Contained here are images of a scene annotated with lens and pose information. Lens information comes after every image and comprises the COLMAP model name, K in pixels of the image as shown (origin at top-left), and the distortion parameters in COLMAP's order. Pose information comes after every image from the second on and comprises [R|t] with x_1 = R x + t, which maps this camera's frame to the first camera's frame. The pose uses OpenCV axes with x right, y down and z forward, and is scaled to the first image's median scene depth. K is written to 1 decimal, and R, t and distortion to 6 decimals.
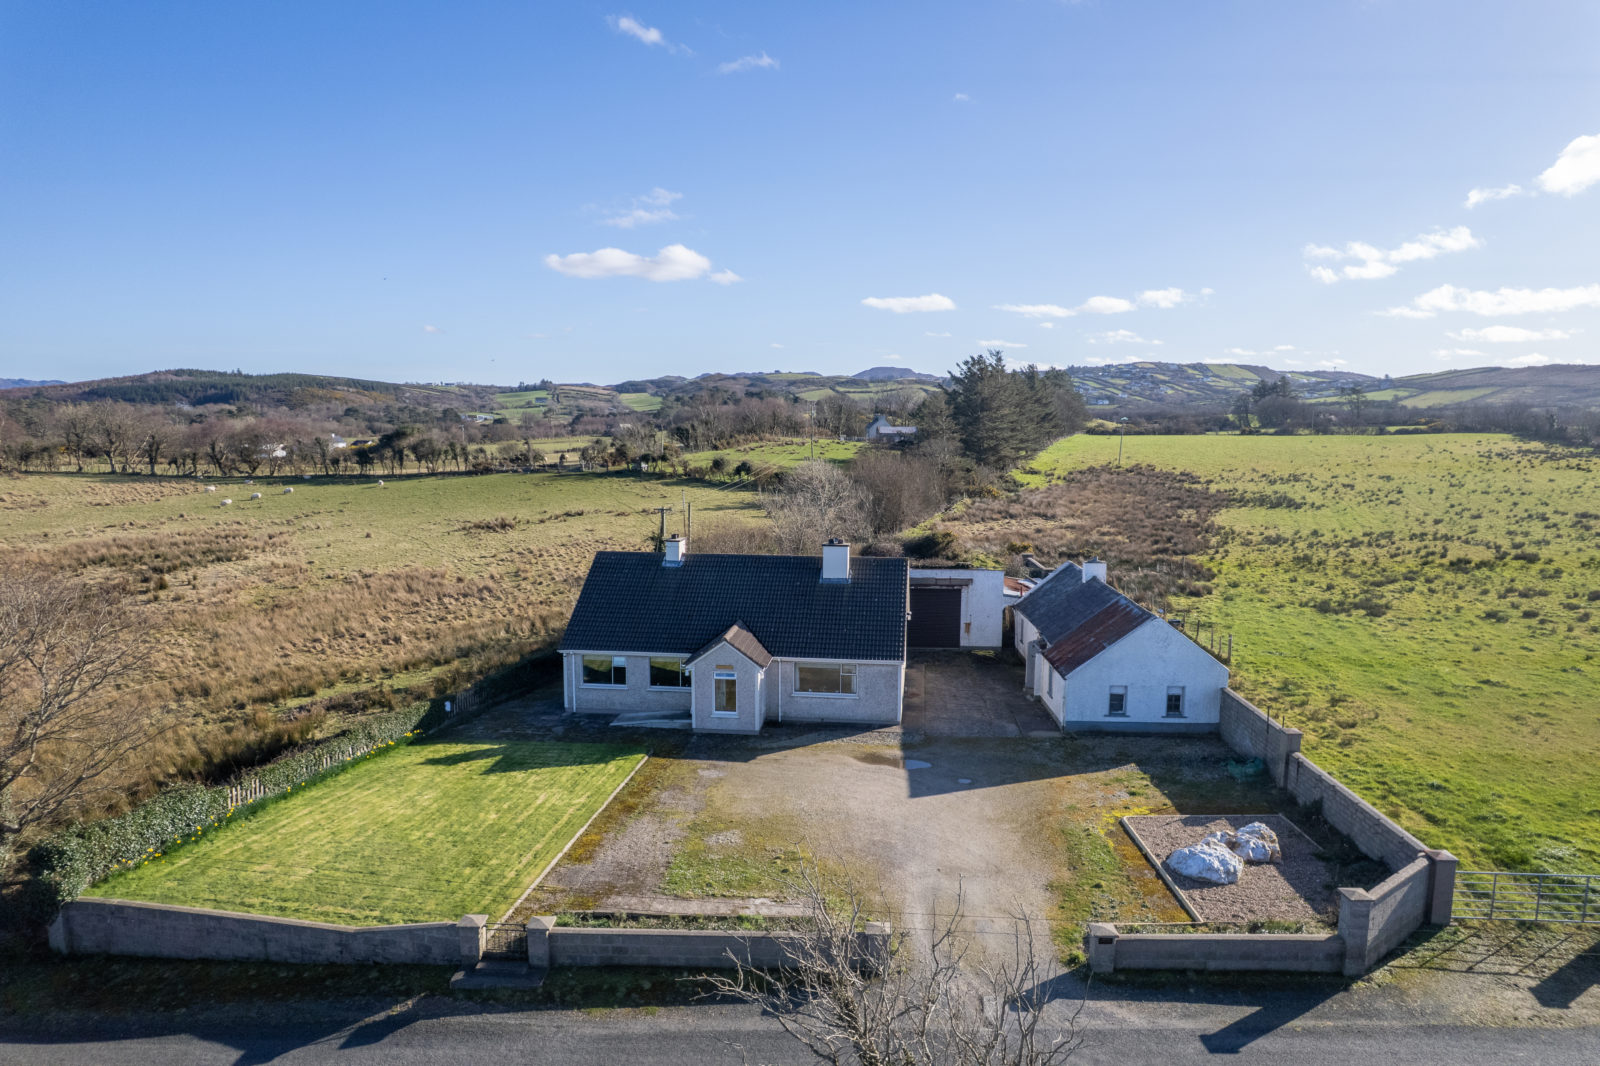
lens RADIAL K [[1020.3, 0, 804.3], [0, 1020.3, 538.6], [0, 0, 1]] dist [-0.079039, 0.072510]
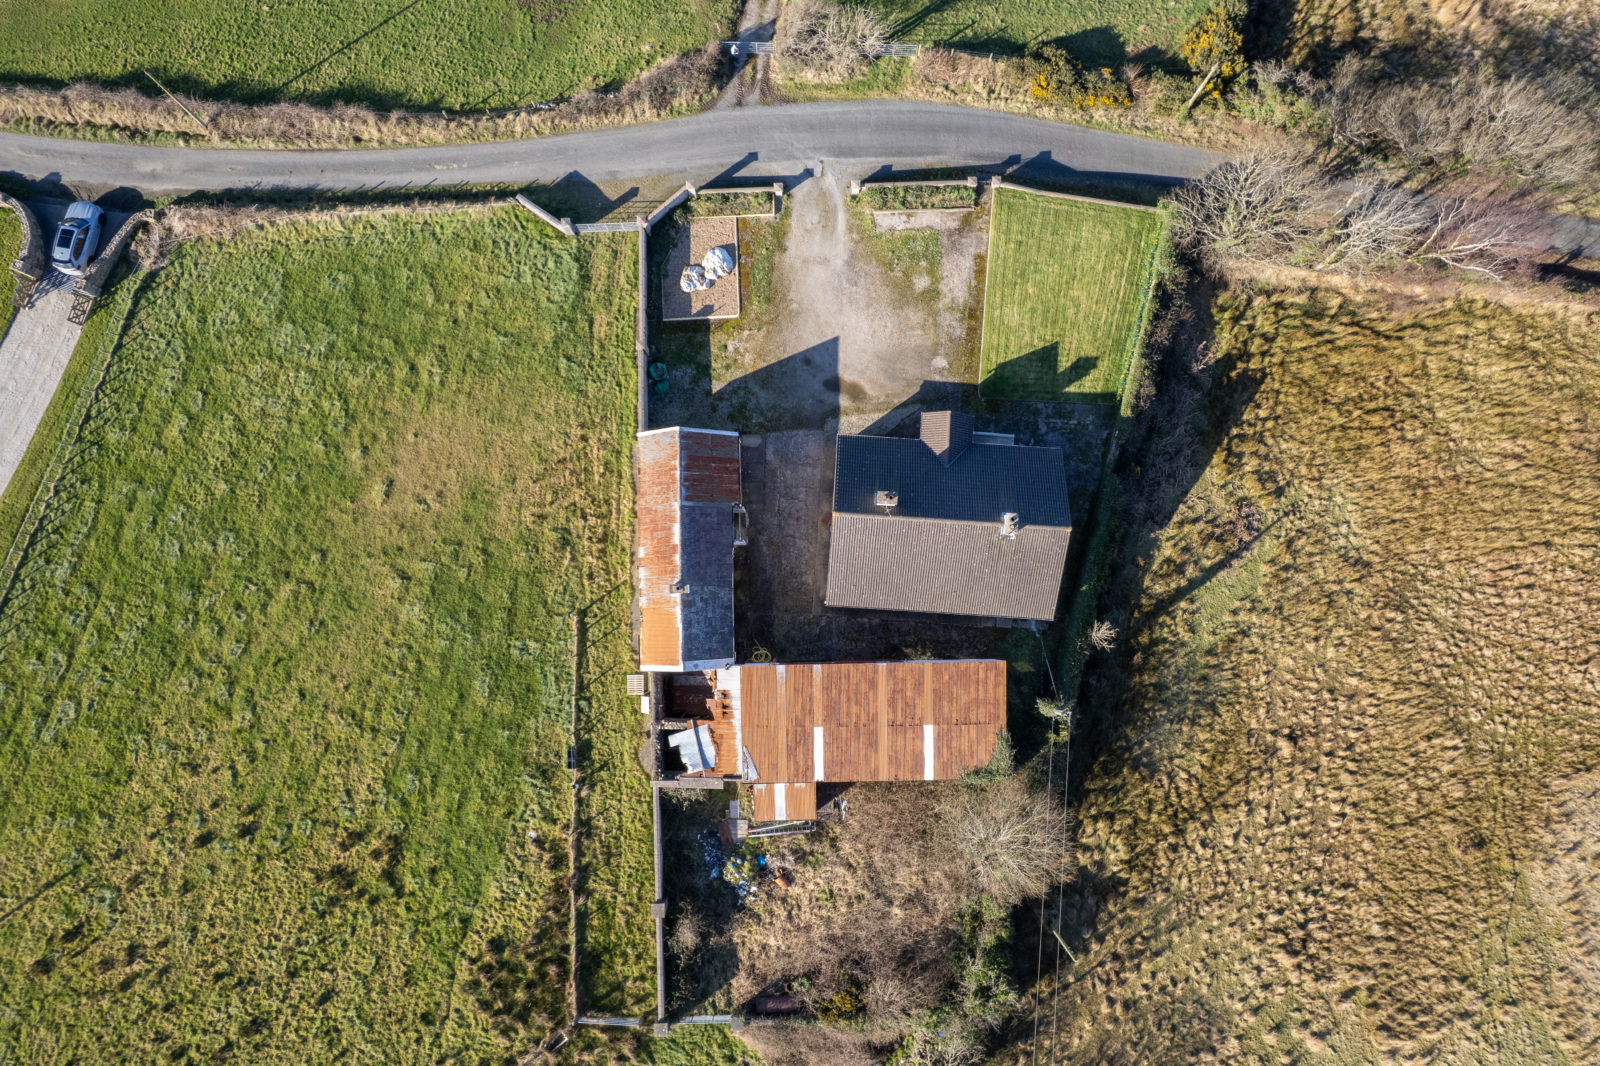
lens RADIAL K [[1020.3, 0, 804.3], [0, 1020.3, 538.6], [0, 0, 1]] dist [-0.079039, 0.072510]
pose [[-0.998510, 0.052219, -0.015868, 0.182998], [-0.017580, -0.032501, 0.999317, -1.457362], [0.051667, 0.998107, 0.033371, 1.087344]]
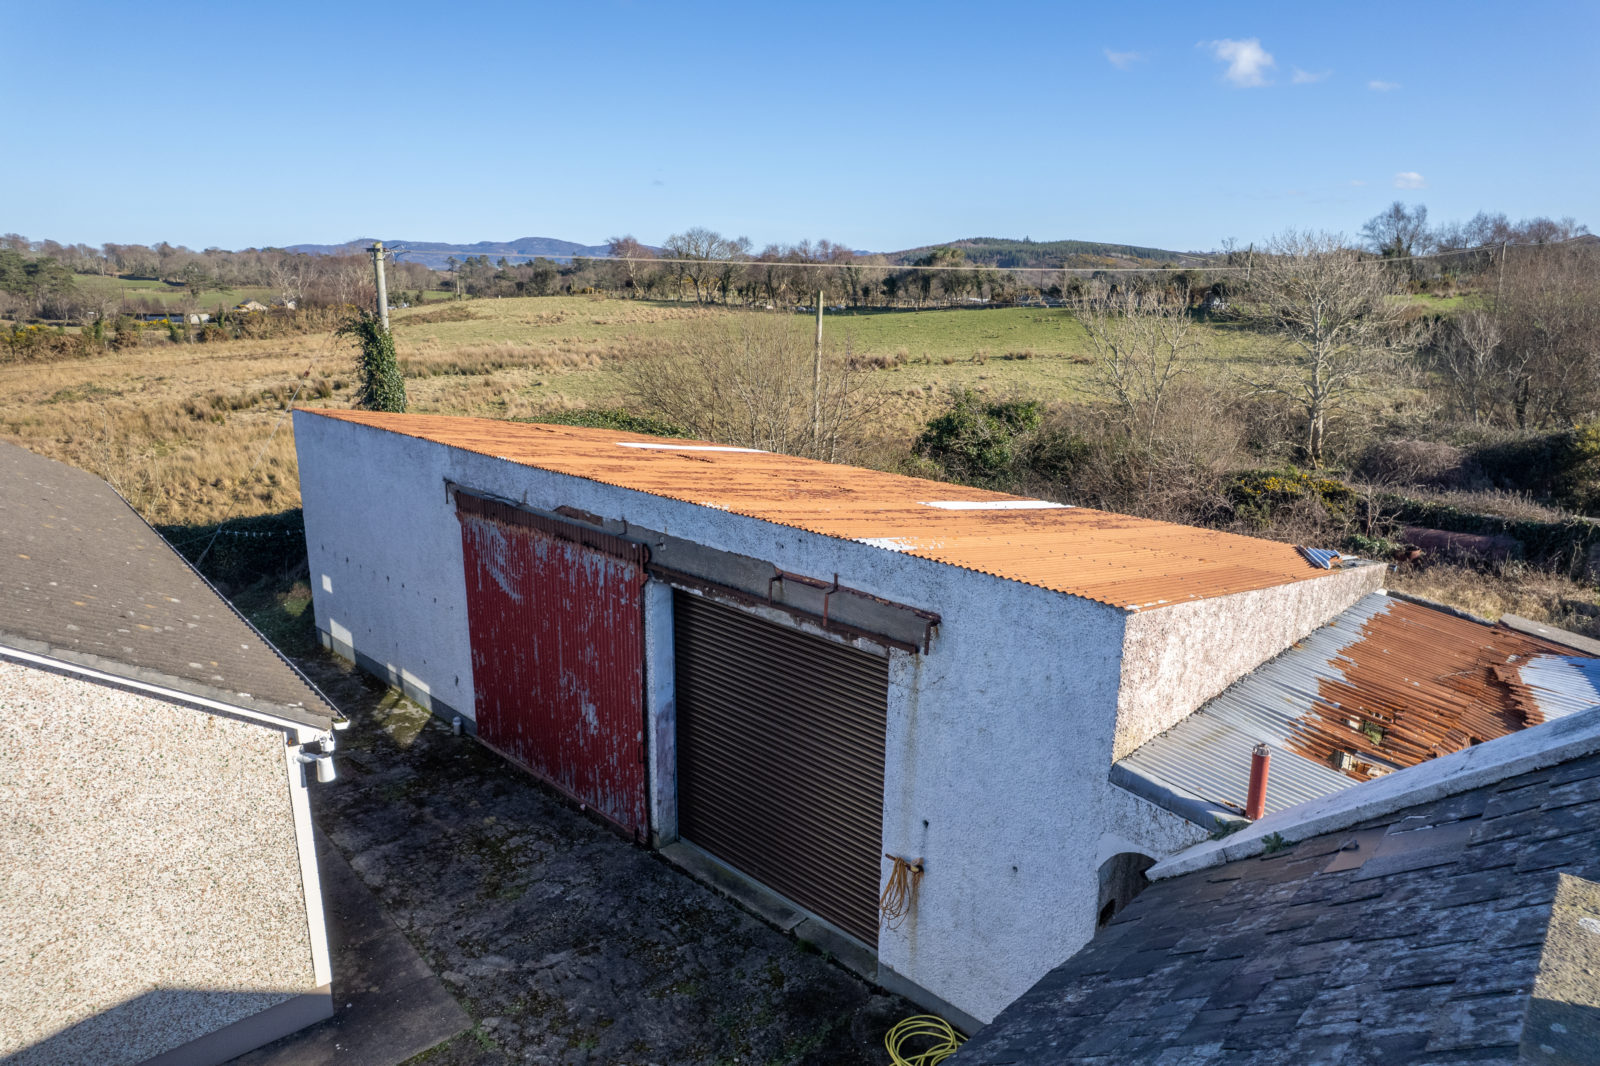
lens RADIAL K [[1020.3, 0, 804.3], [0, 1020.3, 538.6], [0, 0, 1]] dist [-0.079039, 0.072510]
pose [[0.741509, 0.167595, -0.649674, 0.332574], [-0.087056, 0.984147, 0.154517, 0.006738], [0.665272, -0.058017, 0.744344, 1.153337]]
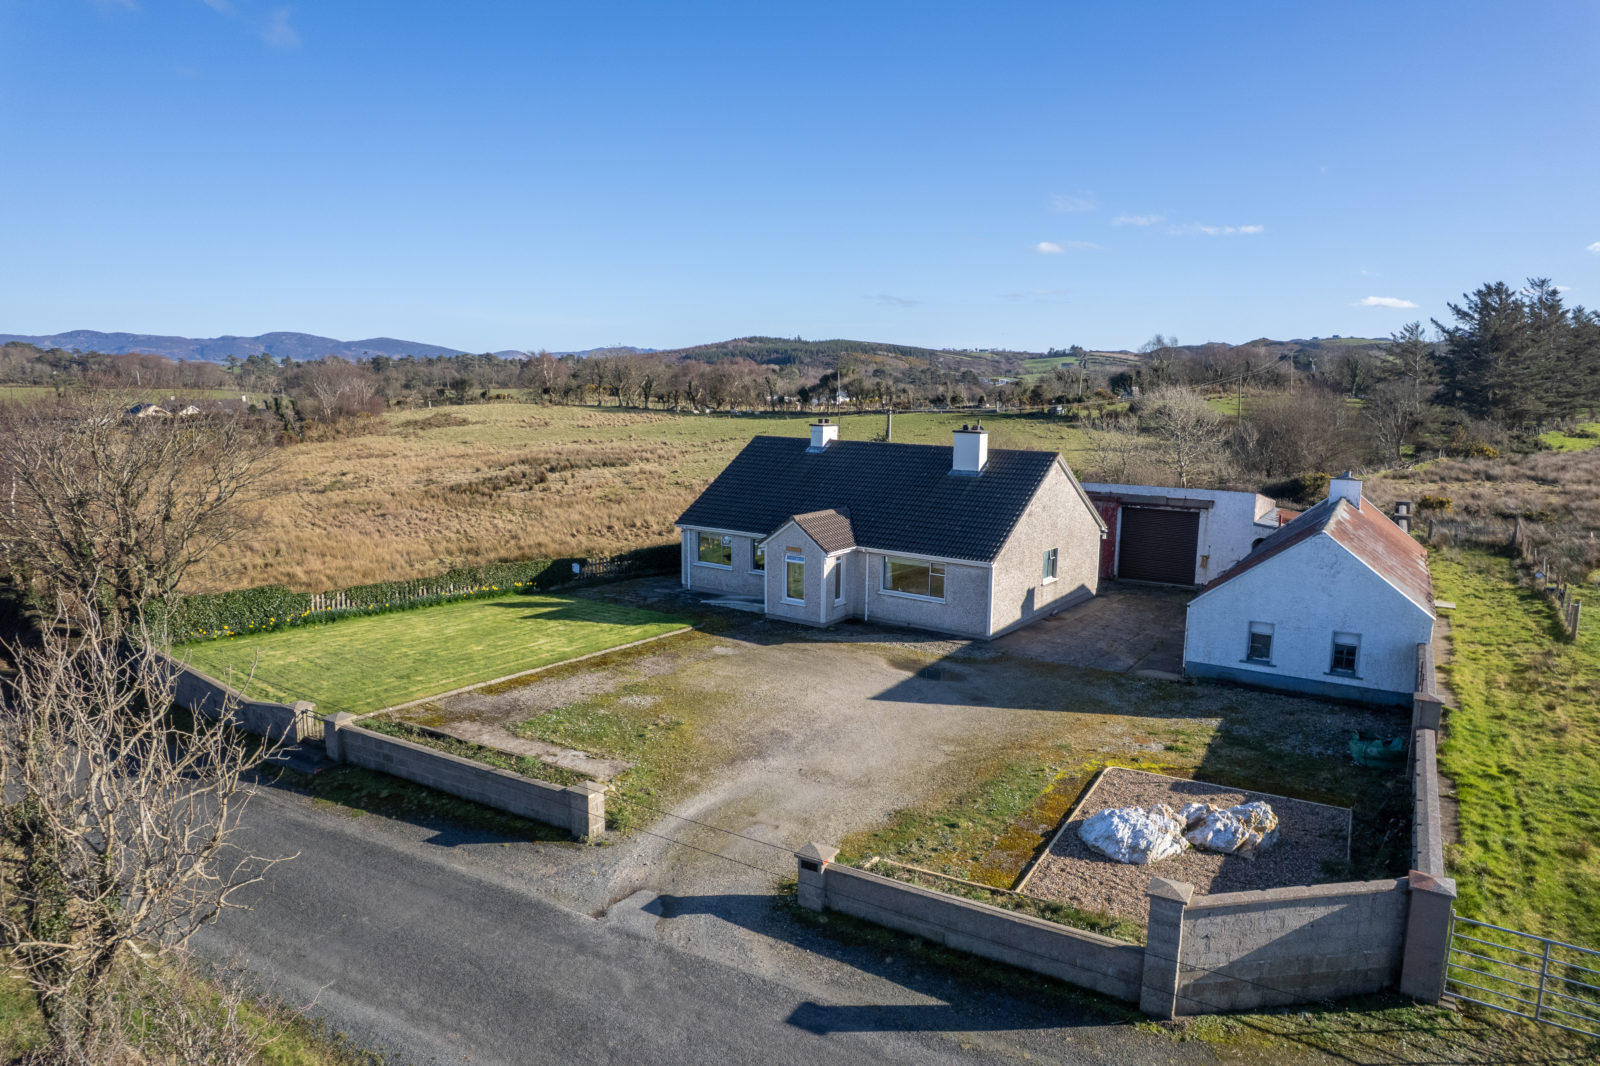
lens RADIAL K [[1020.3, 0, 804.3], [0, 1020.3, 538.6], [0, 0, 1]] dist [-0.079039, 0.072510]
pose [[0.871822, 0.080423, -0.483175, 0.359328], [-0.065418, 0.996709, 0.047861, 0.069383], [0.485434, -0.010118, 0.874215, 0.194186]]
